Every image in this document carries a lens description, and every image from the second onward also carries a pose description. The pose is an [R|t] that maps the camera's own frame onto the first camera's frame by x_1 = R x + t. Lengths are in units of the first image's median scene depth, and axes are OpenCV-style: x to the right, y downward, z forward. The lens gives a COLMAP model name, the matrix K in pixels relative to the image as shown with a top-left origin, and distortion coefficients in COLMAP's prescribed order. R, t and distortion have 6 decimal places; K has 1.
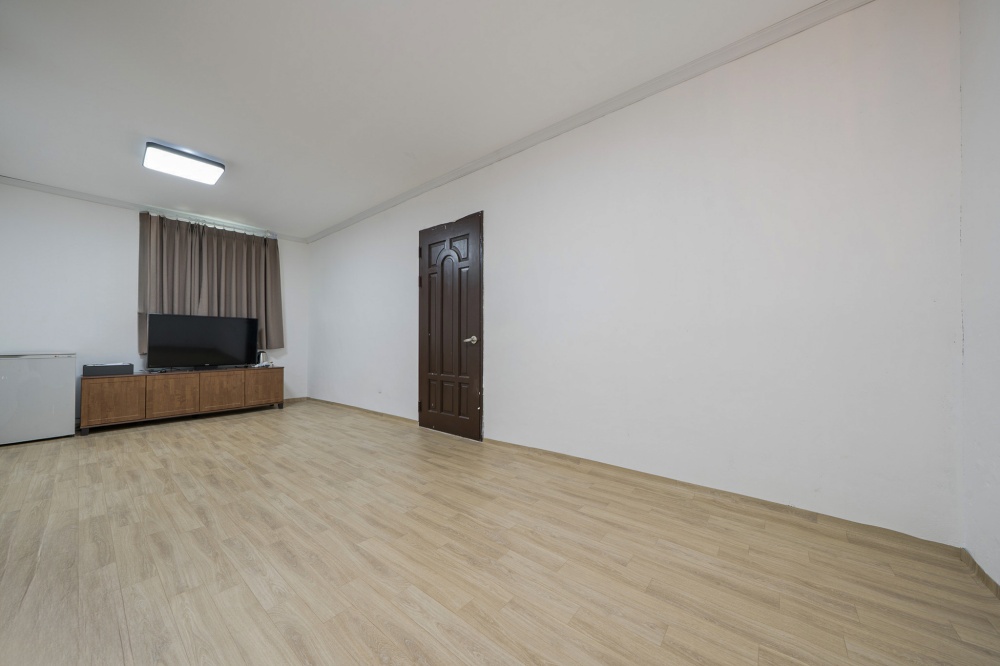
lens RADIAL K [[342.2, 0, 493.1], [0, 342.2, 338.8], [0, 0, 1]] dist [-0.002823, -0.000187]
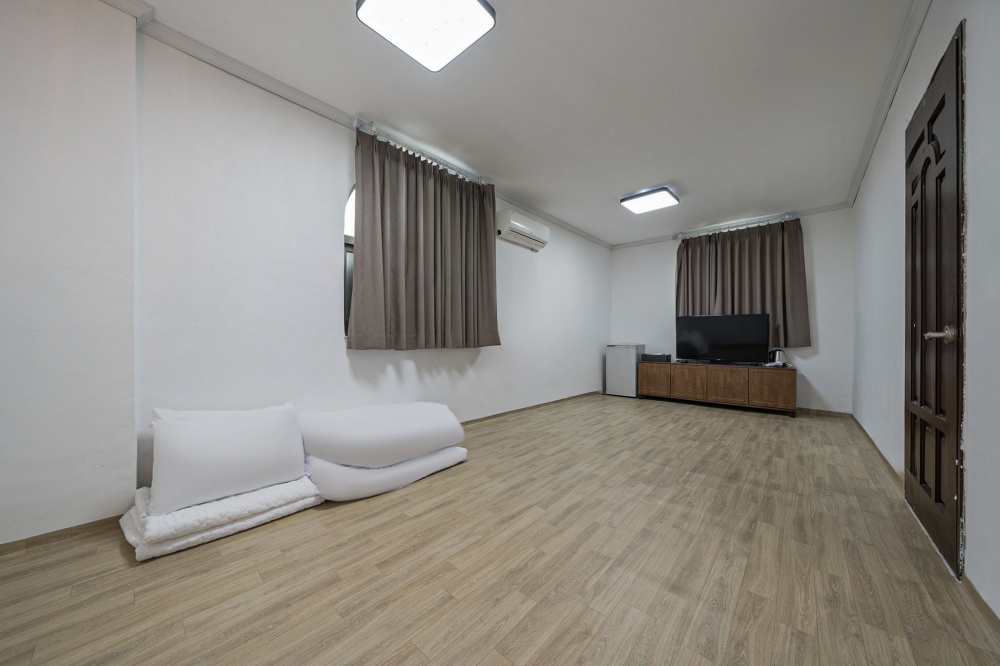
lens RADIAL K [[342.2, 0, 493.1], [0, 342.2, 338.8], [0, 0, 1]] dist [-0.002823, -0.000187]
pose [[-0.039472, 0.004490, -0.999211, 0.329251], [0.003061, 0.999986, 0.004373, 0.003018], [0.999216, -0.002886, -0.039485, 0.366821]]
